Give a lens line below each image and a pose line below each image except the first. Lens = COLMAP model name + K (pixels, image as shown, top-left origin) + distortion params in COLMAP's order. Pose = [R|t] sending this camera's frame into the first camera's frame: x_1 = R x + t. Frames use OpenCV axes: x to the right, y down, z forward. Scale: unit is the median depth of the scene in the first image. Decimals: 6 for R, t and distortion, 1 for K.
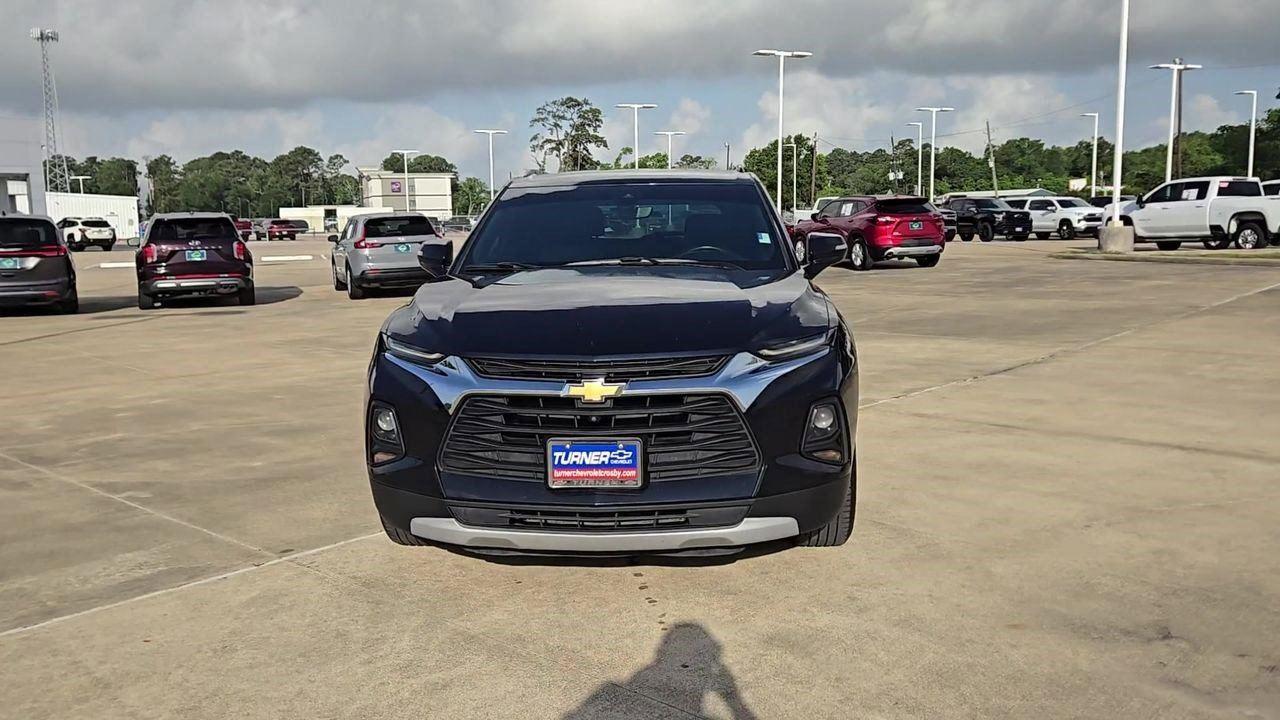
lens RADIAL K [[1069.0, 0, 631.3], [0, 1069.0, 359.0], [0, 0, 1]] dist [0.017456, -0.004161]
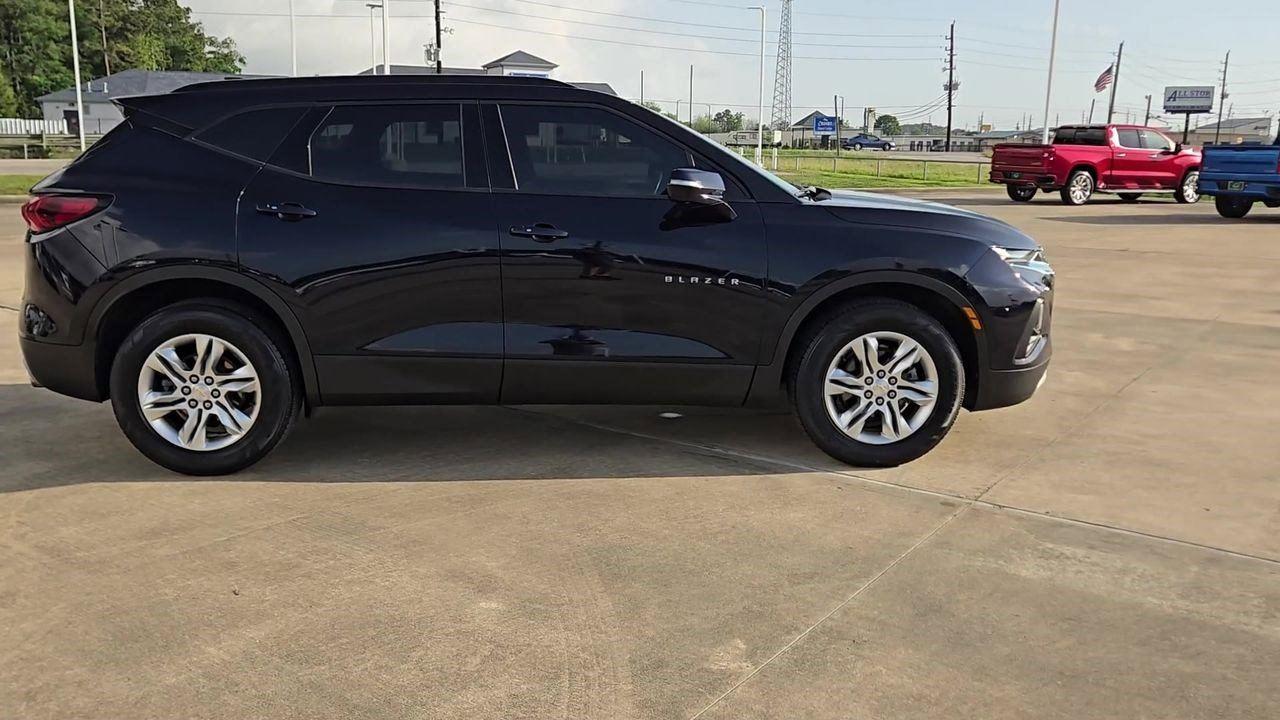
lens RADIAL K [[1069.0, 0, 639.4], [0, 1069.0, 360.9], [0, 0, 1]] dist [0.017456, -0.004161]
pose [[-0.111762, -0.181362, 0.977045, -1.173435], [0.119149, 0.973666, 0.194364, -0.153706], [-0.986566, 0.138136, -0.087210, 1.324972]]
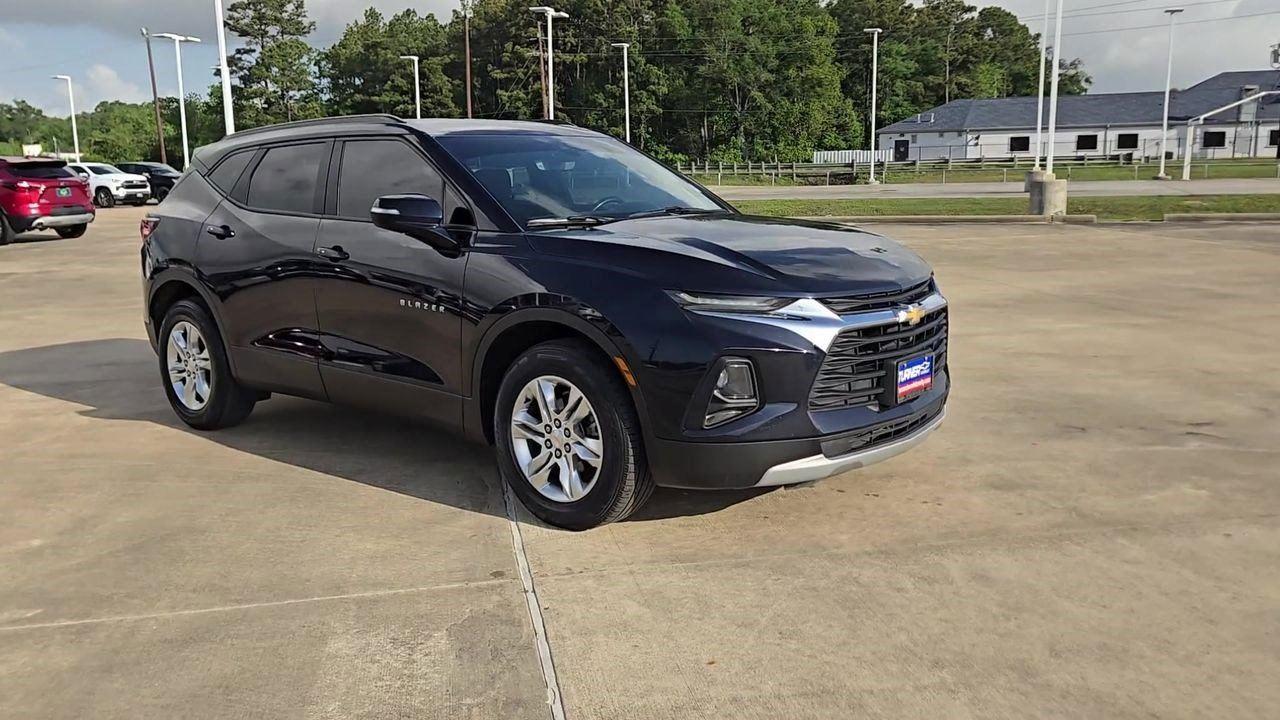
lens RADIAL K [[1069.0, 0, 632.4], [0, 1069.0, 360.3], [0, 0, 1]] dist [0.017456, -0.004161]
pose [[0.605523, -0.133781, 0.784503, -0.877595], [0.110724, 0.990344, 0.083420, -0.039362], [-0.788088, 0.036351, 0.614489, 0.410081]]
